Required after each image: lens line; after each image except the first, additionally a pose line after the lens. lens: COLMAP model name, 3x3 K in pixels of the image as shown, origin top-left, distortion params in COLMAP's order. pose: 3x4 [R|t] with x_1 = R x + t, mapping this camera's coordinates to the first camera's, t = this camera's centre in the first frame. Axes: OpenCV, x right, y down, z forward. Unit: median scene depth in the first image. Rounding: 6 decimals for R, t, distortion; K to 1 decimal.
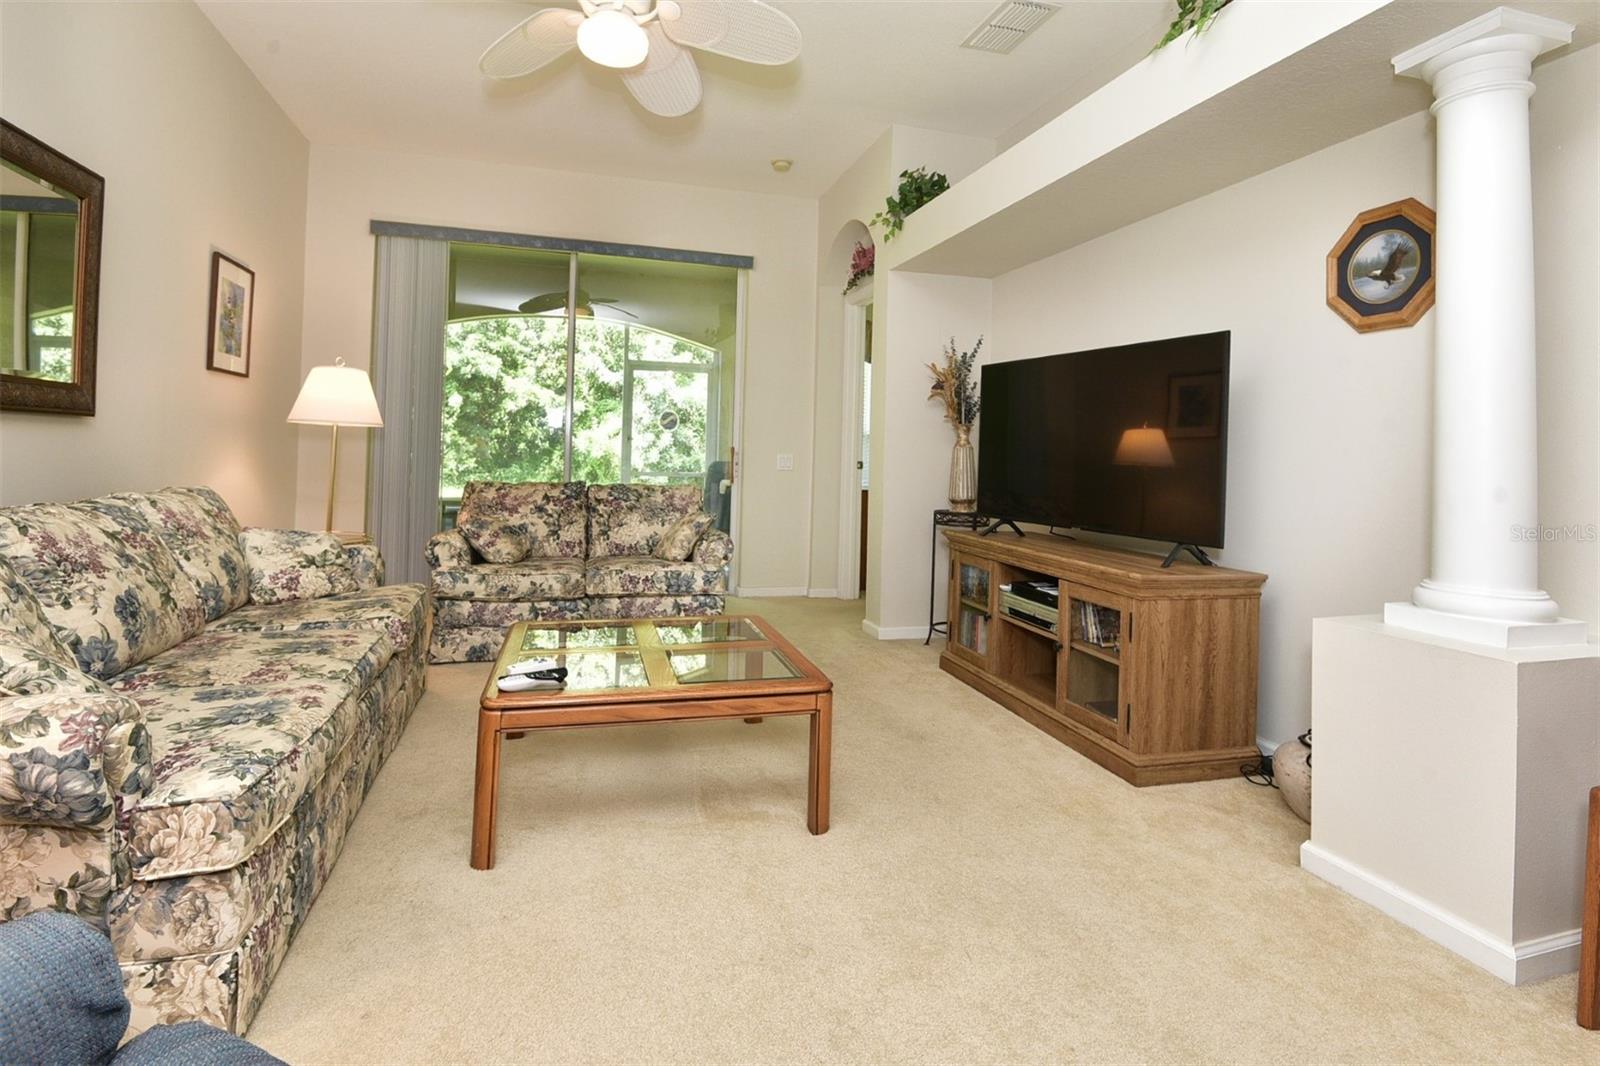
lens RADIAL K [[772.3, 0, 773.3], [0, 772.3, 444.8], [0, 0, 1]] dist [-0.001707, -0.007300]
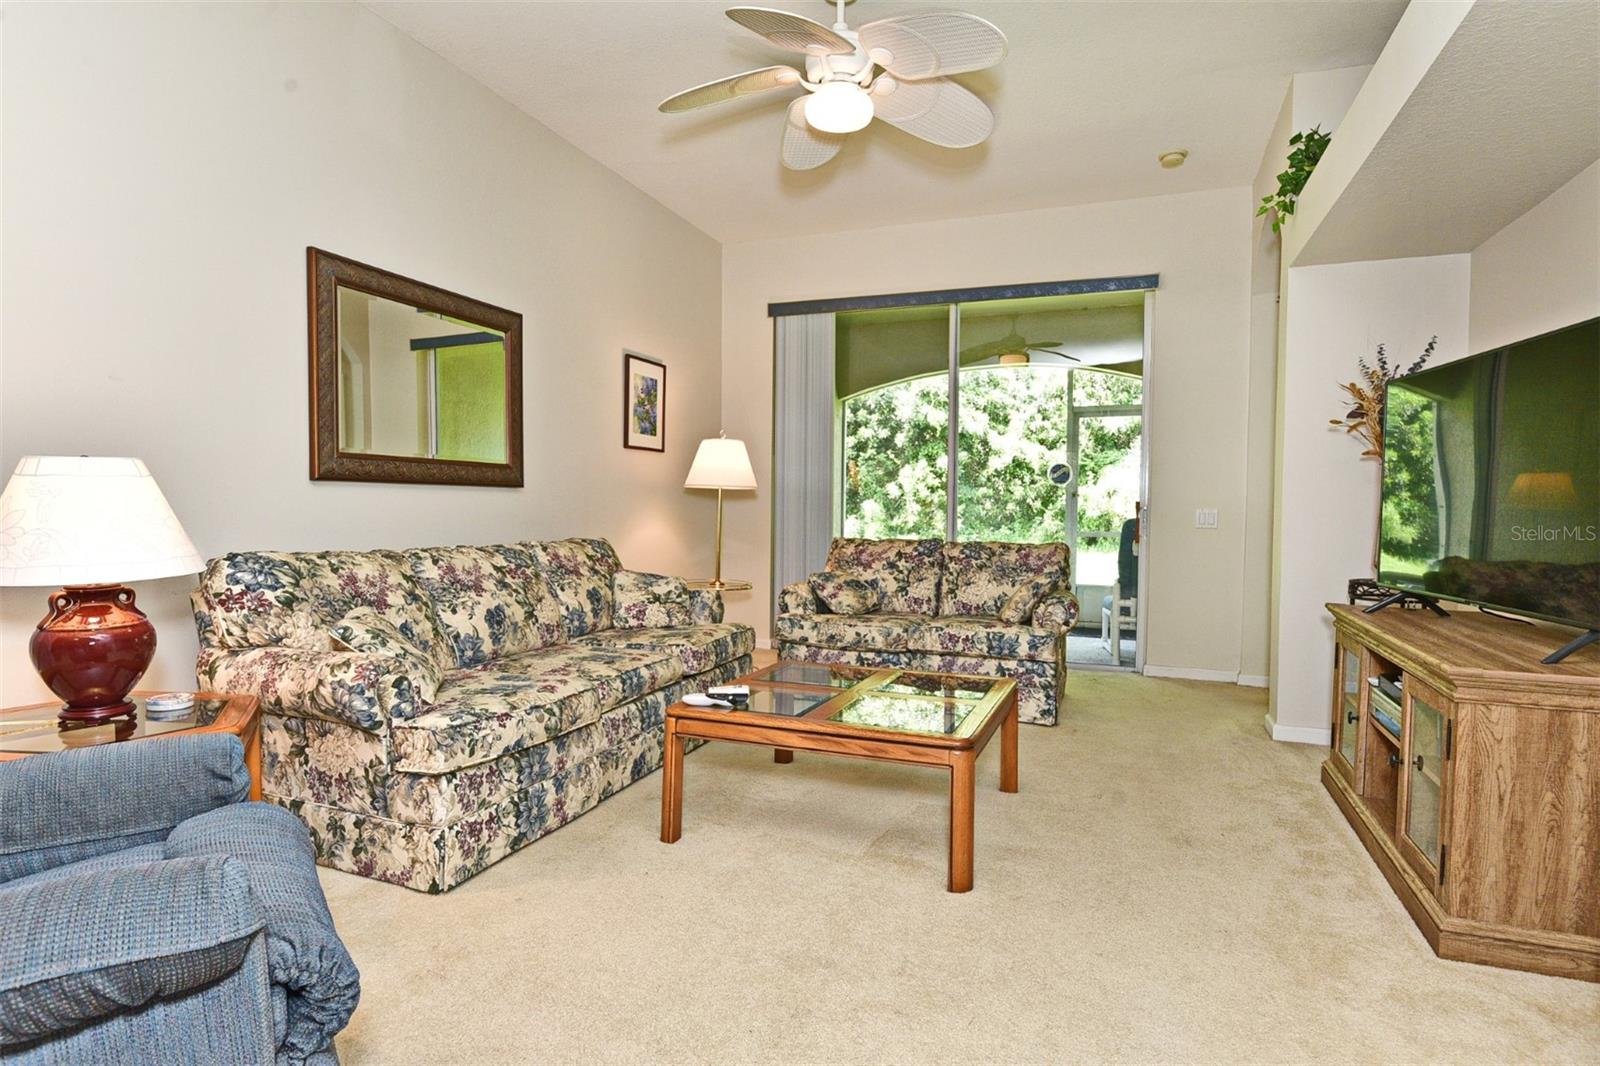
lens RADIAL K [[859.7, 0, 805.6], [0, 859.7, 536.0], [0, 0, 1]] dist [0.001567, -0.003886]
pose [[0.815227, 0.003077, -0.579133, 0.398162], [0.017339, 0.999408, 0.029718, 0.013143], [0.578882, -0.034268, 0.814691, 0.012521]]
